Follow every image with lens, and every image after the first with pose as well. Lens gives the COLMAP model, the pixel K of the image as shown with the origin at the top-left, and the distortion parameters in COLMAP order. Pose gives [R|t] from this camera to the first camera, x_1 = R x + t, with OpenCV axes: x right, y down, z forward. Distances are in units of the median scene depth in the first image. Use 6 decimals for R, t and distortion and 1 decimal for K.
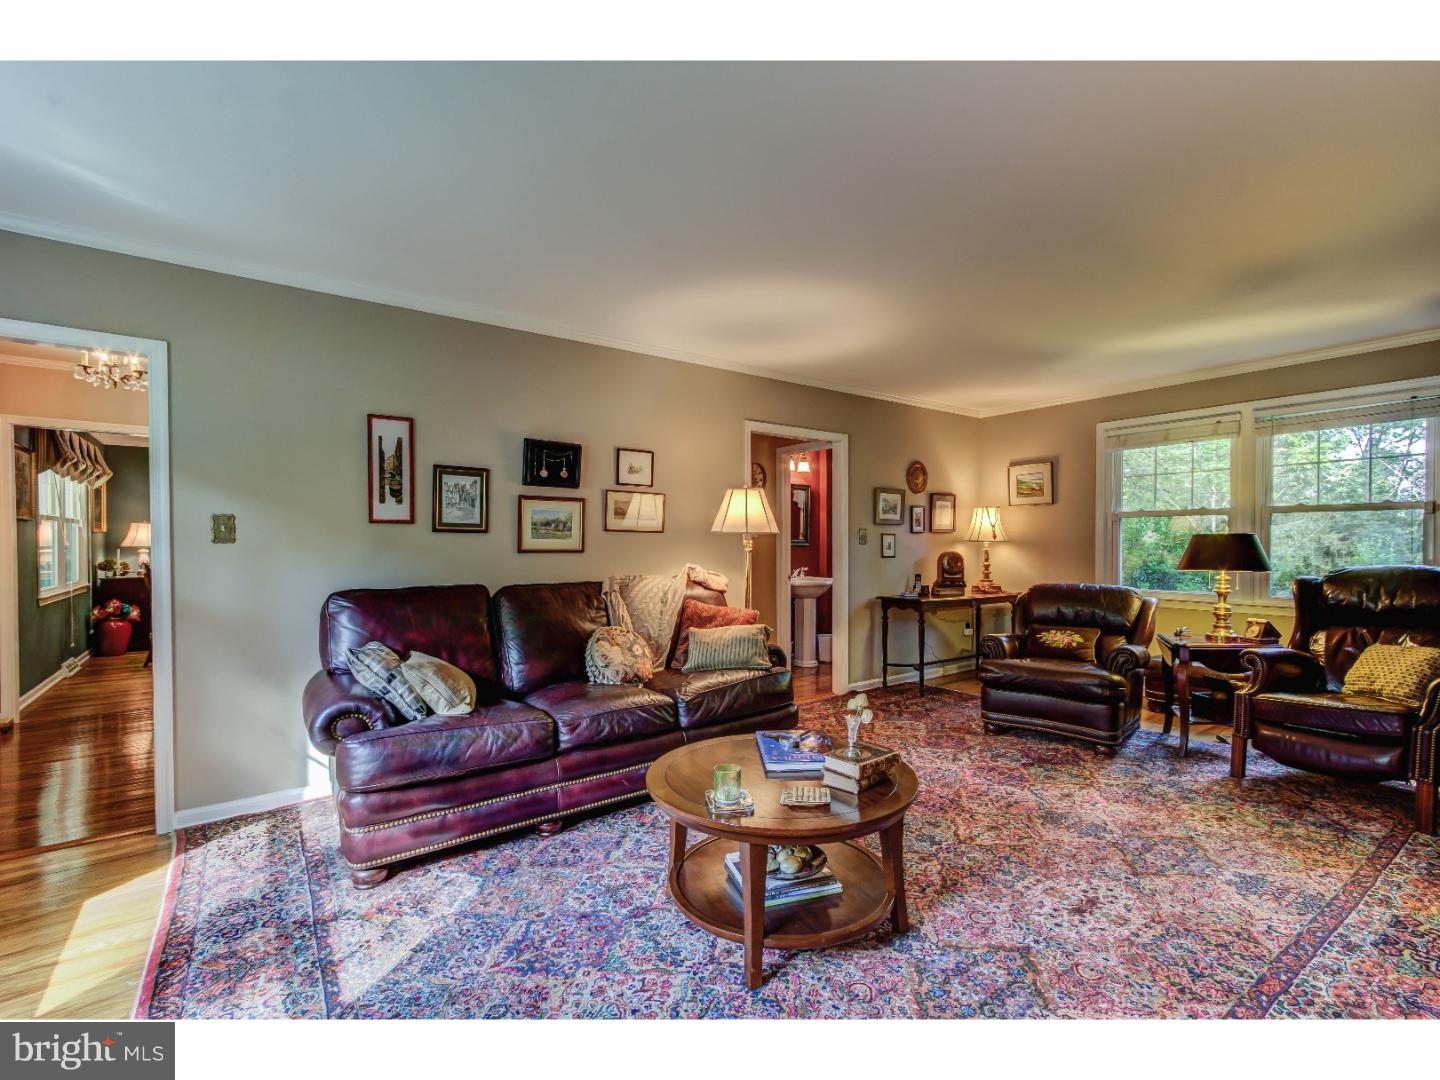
lens RADIAL K [[659.3, 0, 713.7], [0, 659.3, 544.8], [0, 0, 1]] dist [0.002936, 0.000656]
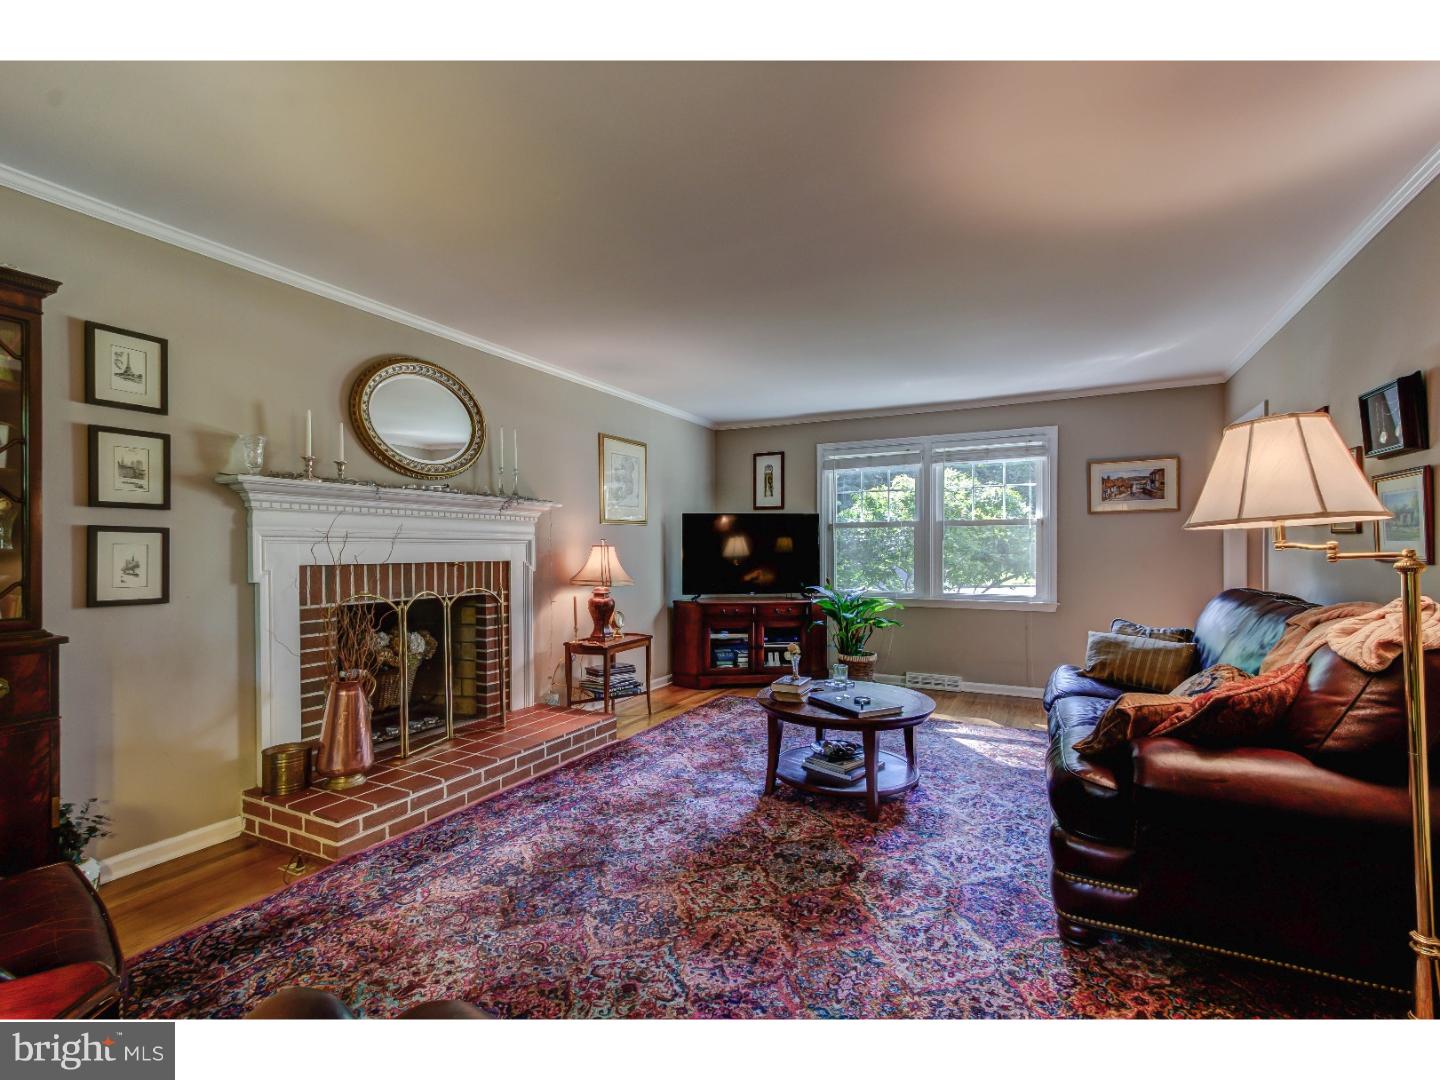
lens RADIAL K [[659.3, 0, 717.0], [0, 659.3, 546.1], [0, 0, 1]] dist [0.002936, 0.000656]
pose [[-0.894458, 0.002778, -0.447143, 0.634215], [0.002402, 0.999996, 0.001408, -0.003809], [0.447145, 0.000185, -0.894461, 1.360622]]
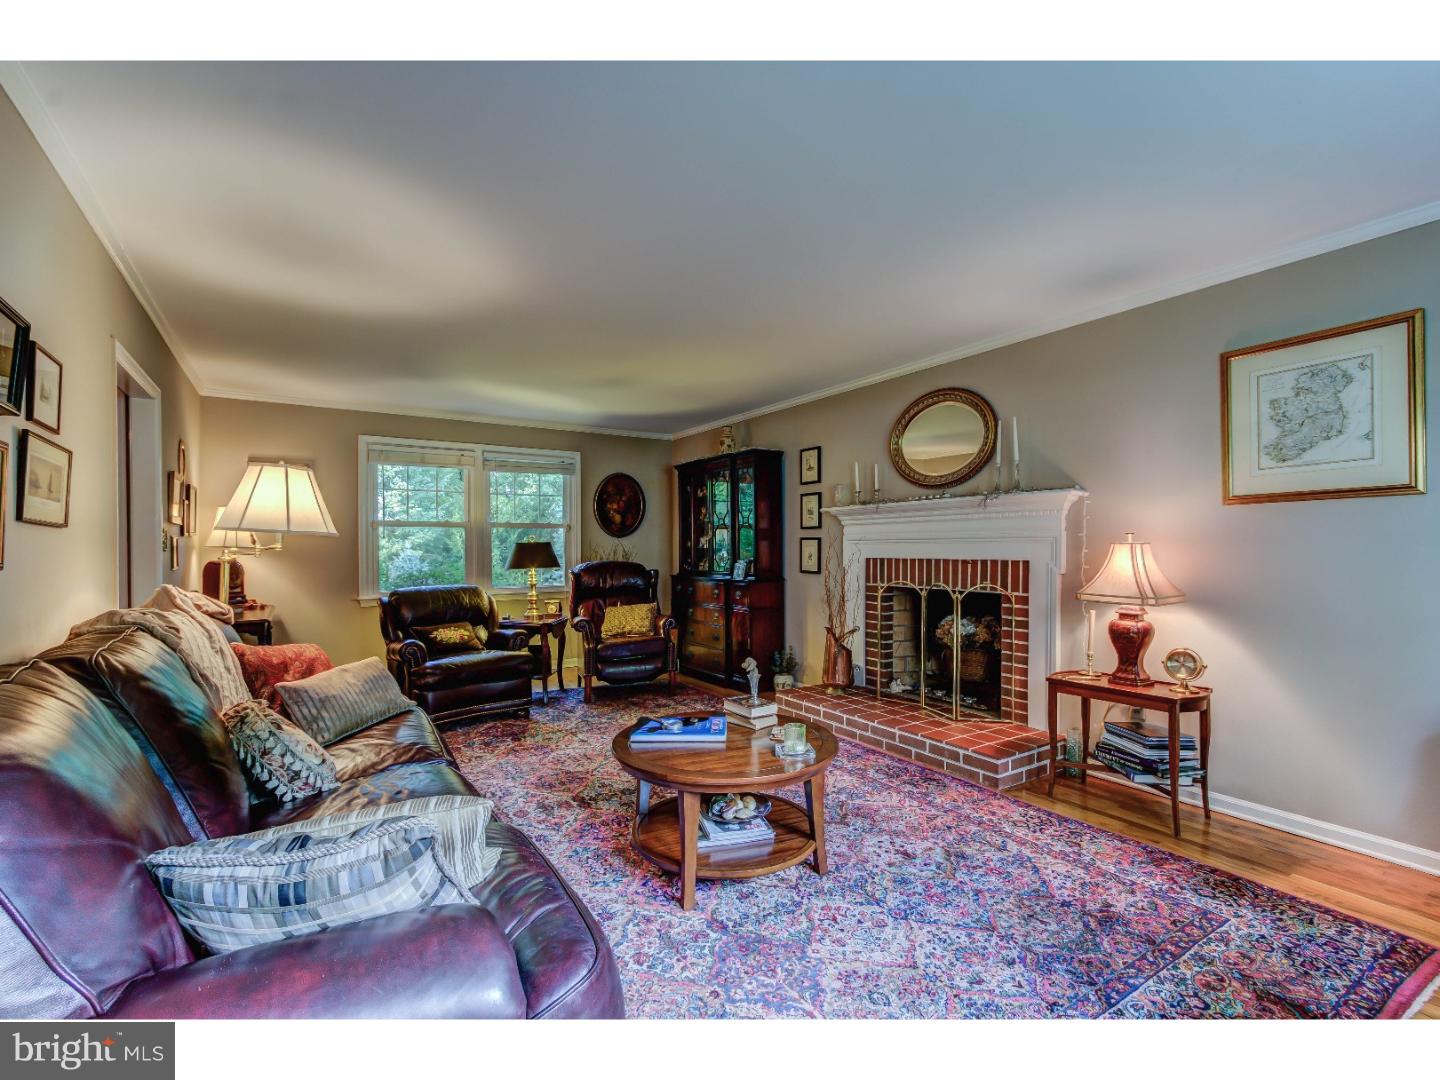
lens RADIAL K [[659.3, 0, 722.6], [0, 659.3, 540.9], [0, 0, 1]] dist [0.002936, 0.000656]
pose [[0.057675, 0.012322, 0.998259, -0.666531], [0.006891, 0.999895, -0.012741, 0.001471], [-0.998312, 0.007614, 0.057584, 0.570163]]
